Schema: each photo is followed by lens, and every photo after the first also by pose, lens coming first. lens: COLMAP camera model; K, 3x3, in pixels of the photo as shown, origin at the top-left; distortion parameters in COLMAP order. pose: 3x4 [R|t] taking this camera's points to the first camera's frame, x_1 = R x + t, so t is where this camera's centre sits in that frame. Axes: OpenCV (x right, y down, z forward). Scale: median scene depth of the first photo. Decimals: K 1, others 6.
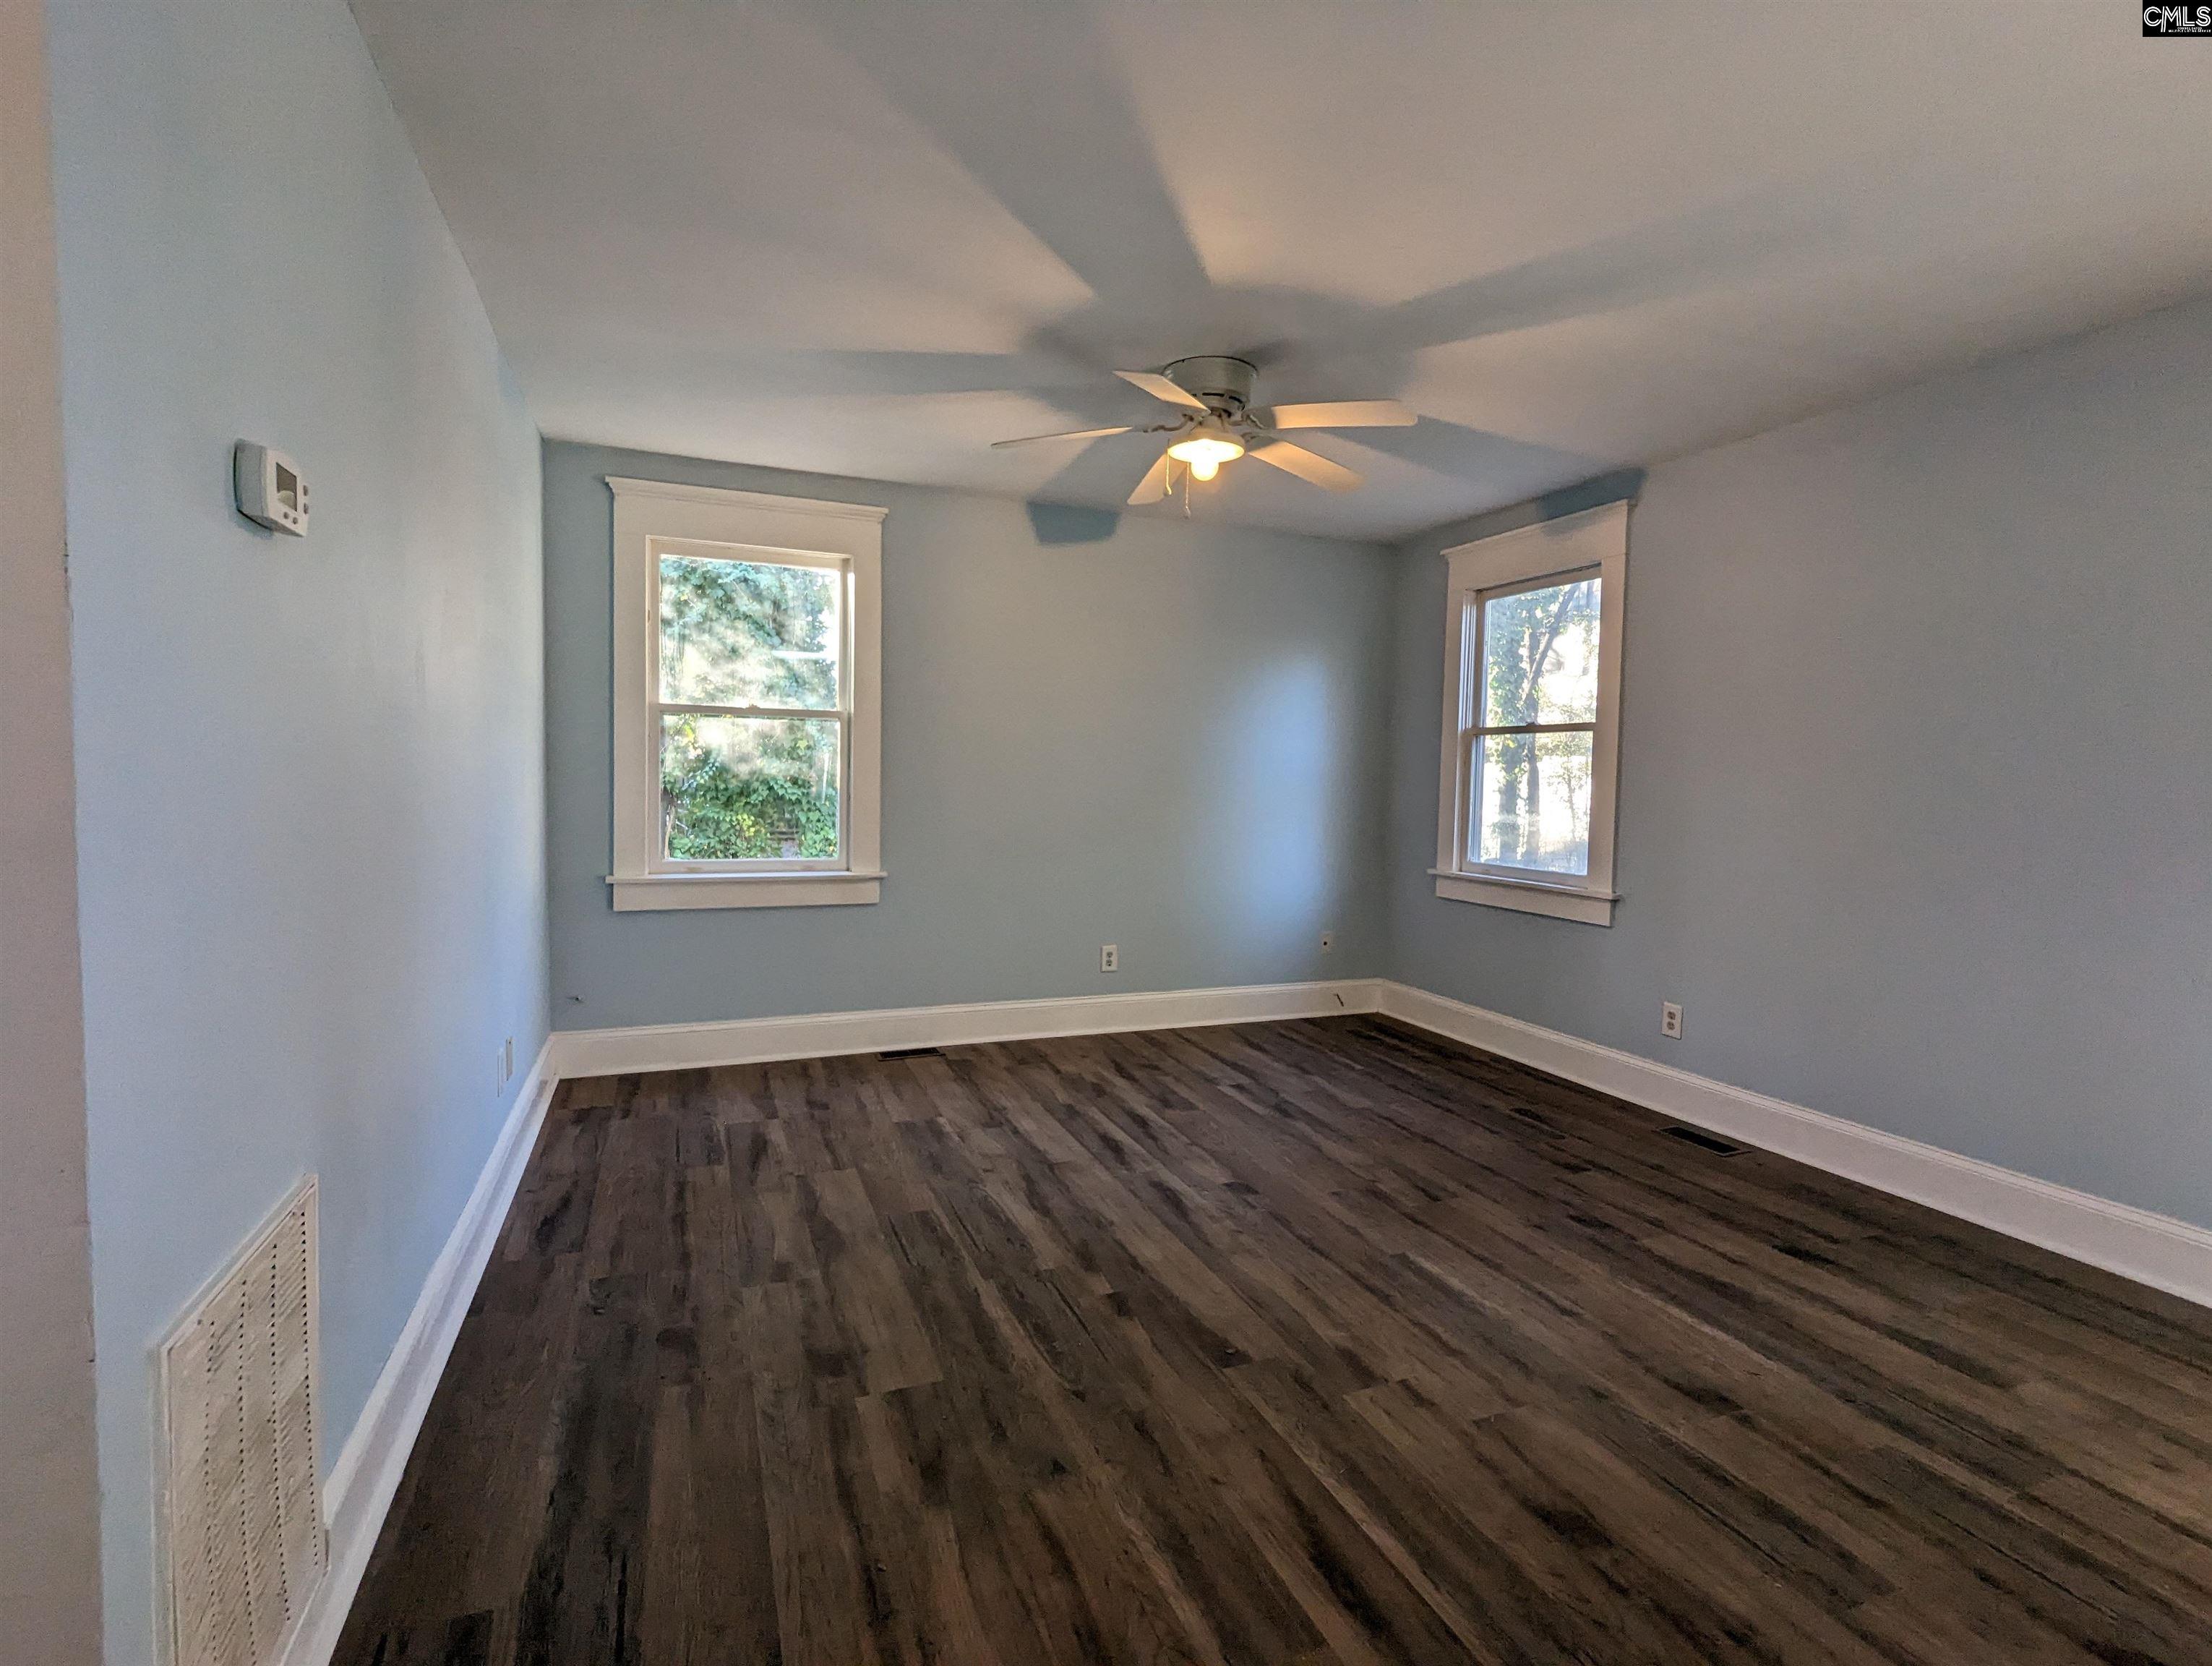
lens RADIAL K [[1052.3, 0, 1107.4], [0, 1052.3, 824.5], [0, 0, 1]] dist [-0.003300, 0.002294]
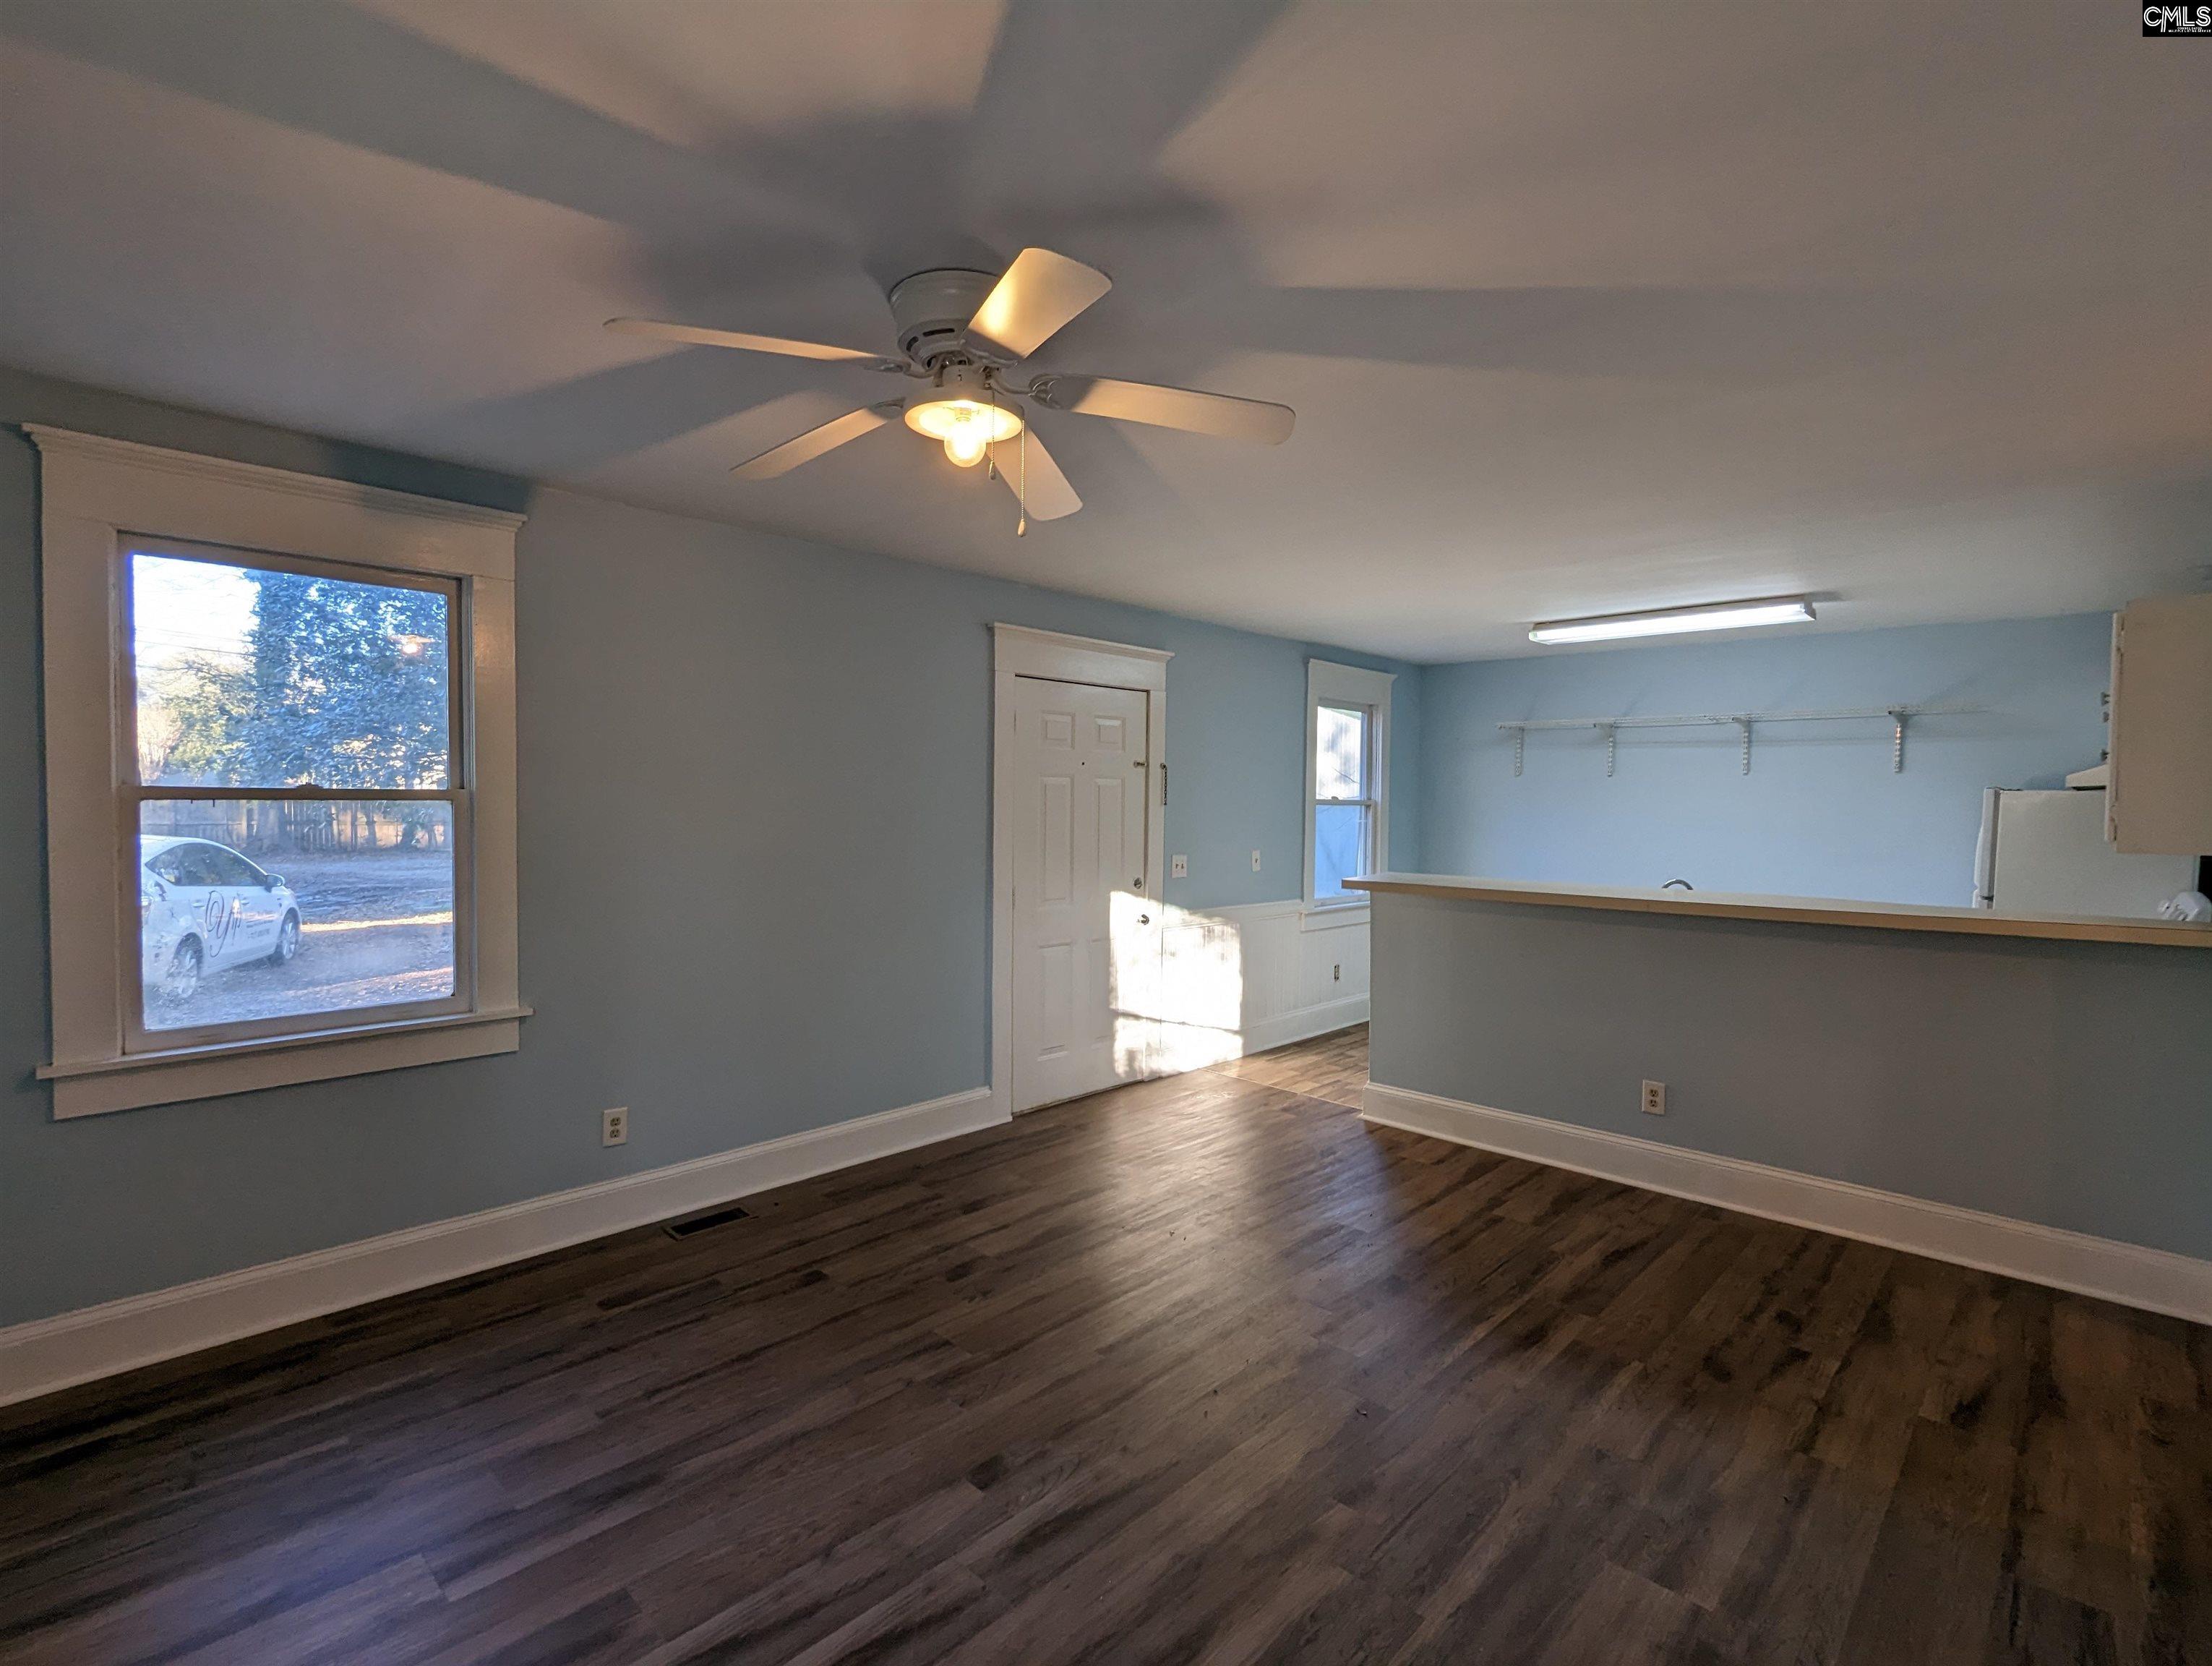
lens RADIAL K [[1052.3, 0, 1101.1], [0, 1052.3, 830.4], [0, 0, 1]] dist [-0.003300, 0.002294]
pose [[-0.407208, -0.050628, 0.911931, -0.494170], [0.027234, 0.997345, 0.067531, -0.130833], [-0.912929, 0.052335, -0.404748, 1.087830]]
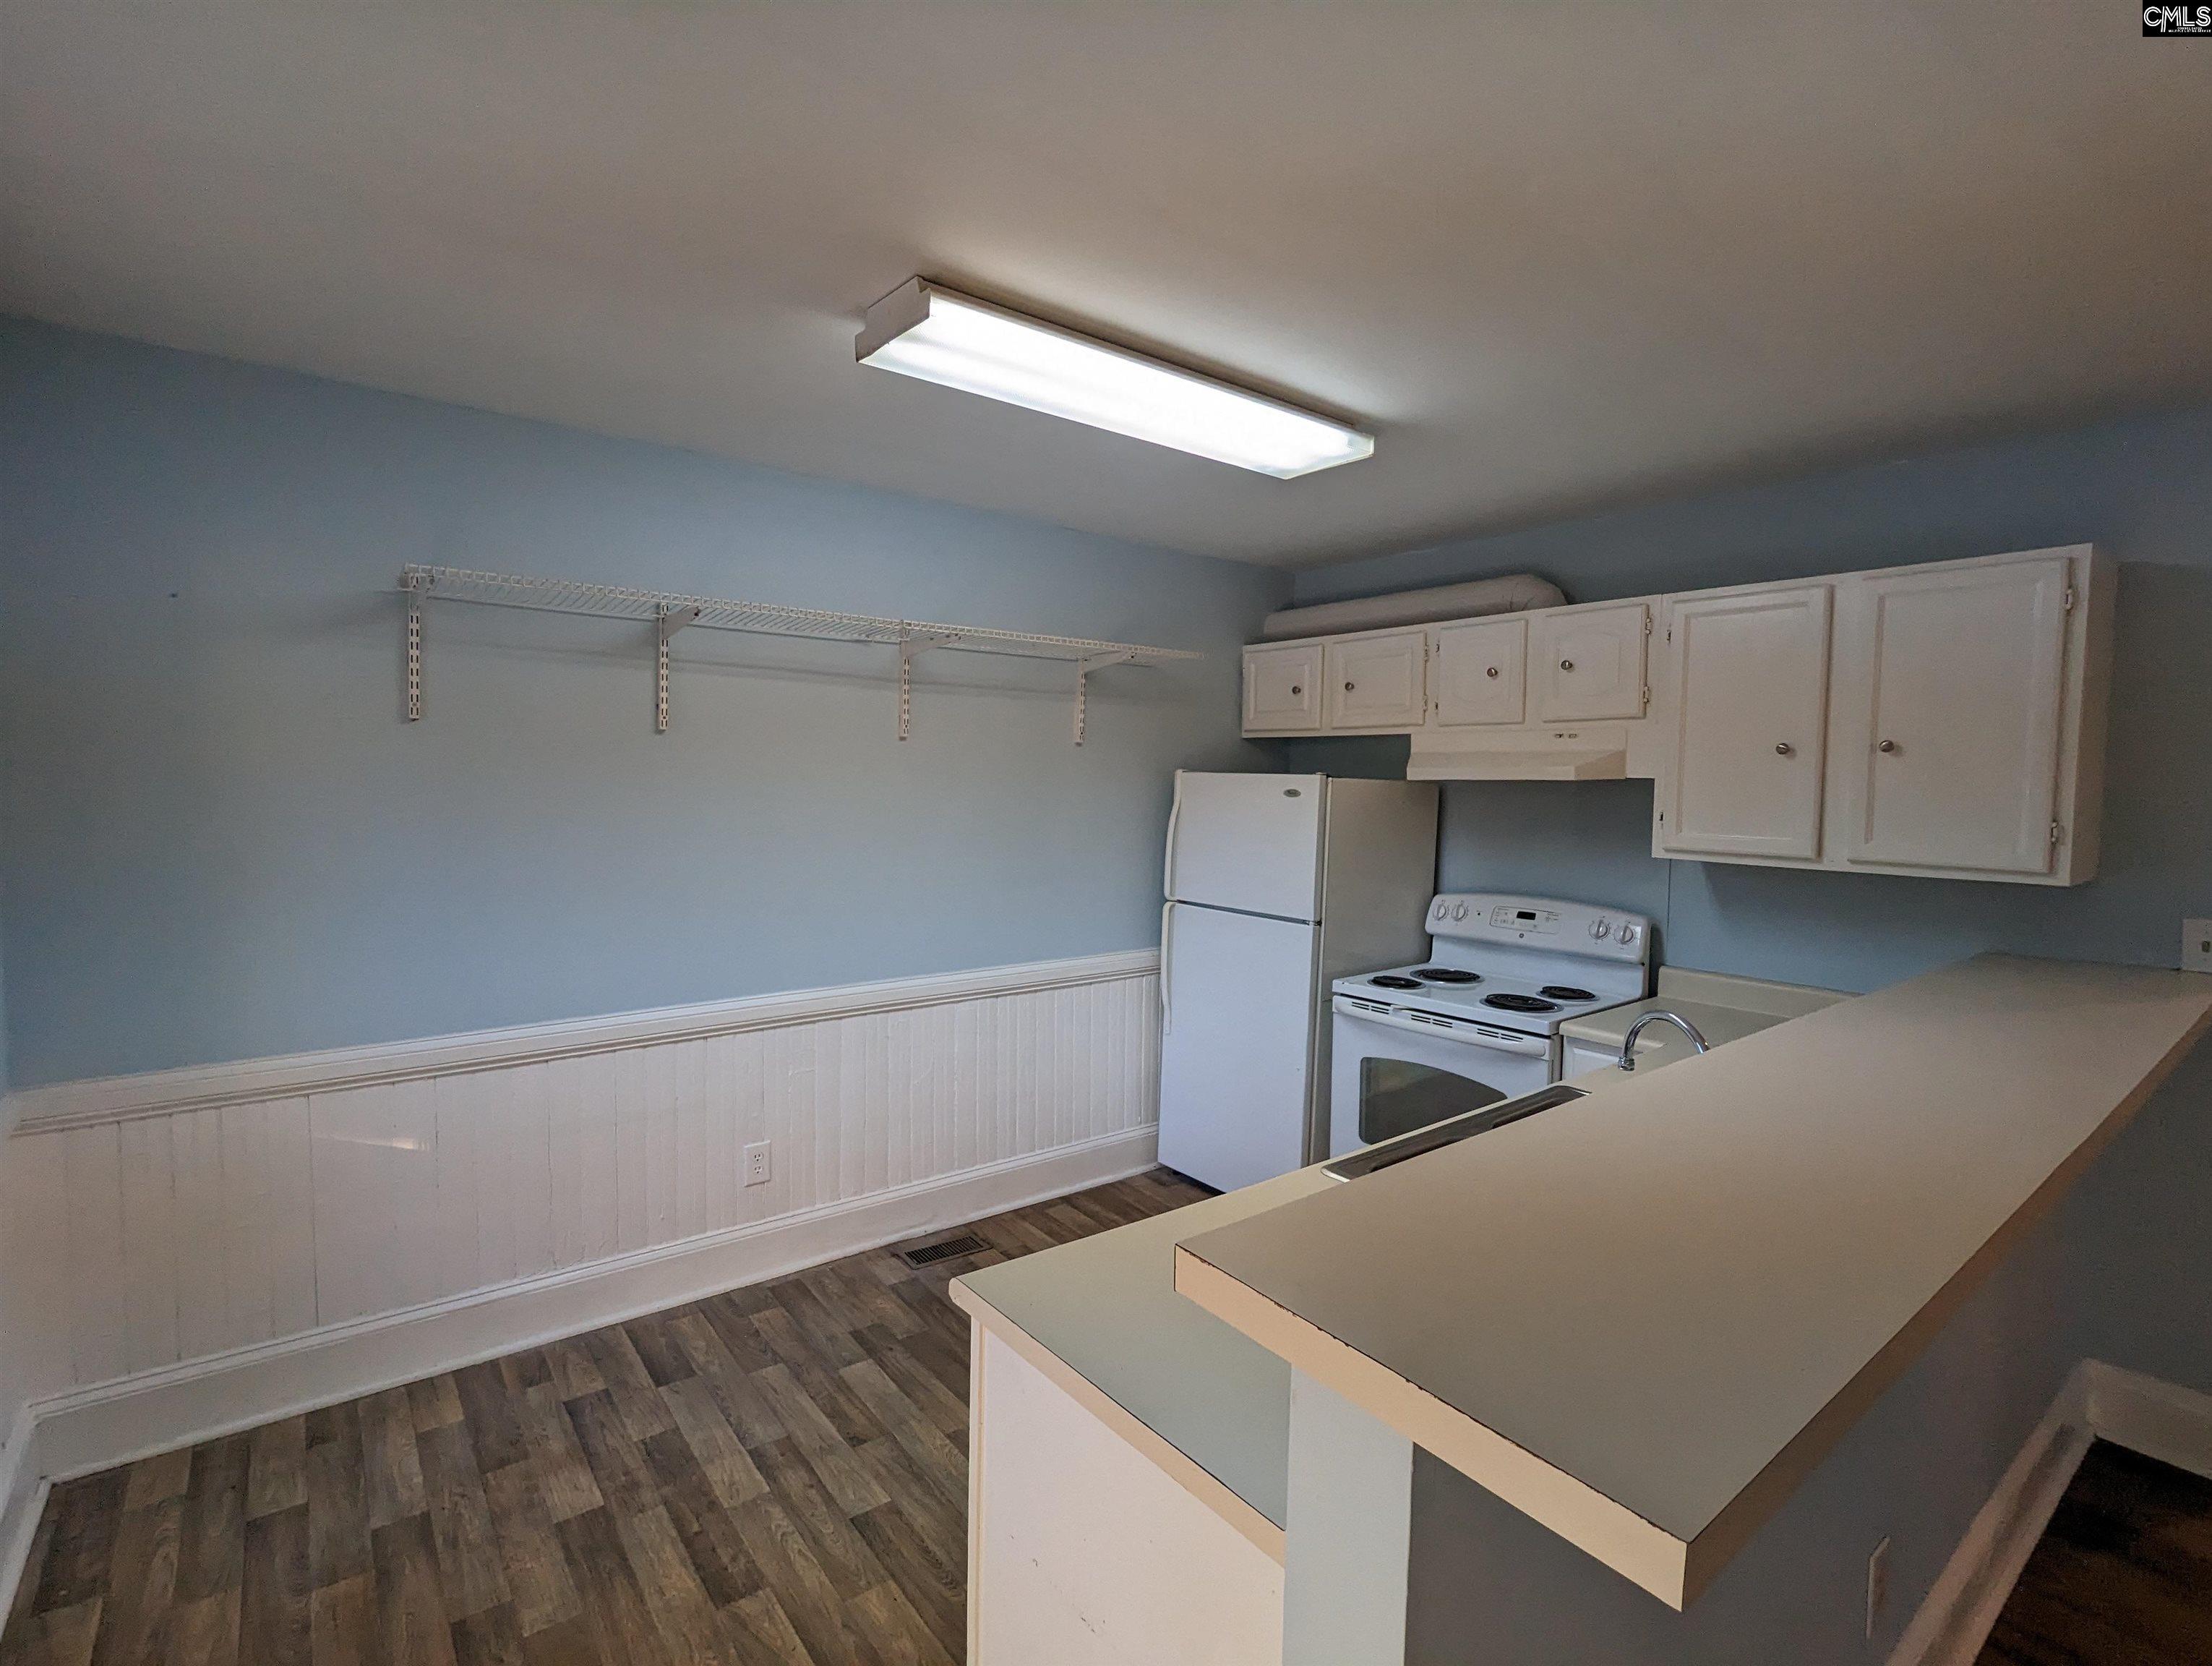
lens RADIAL K [[1052.3, 0, 1102.8], [0, 1052.3, 833.3], [0, 0, 1]] dist [-0.003300, 0.002294]
pose [[-0.958867, -0.016808, -0.283357, 0.763387], [-0.047224, 0.993780, 0.100857, -0.097233], [0.279899, 0.110089, -0.953696, 0.384670]]
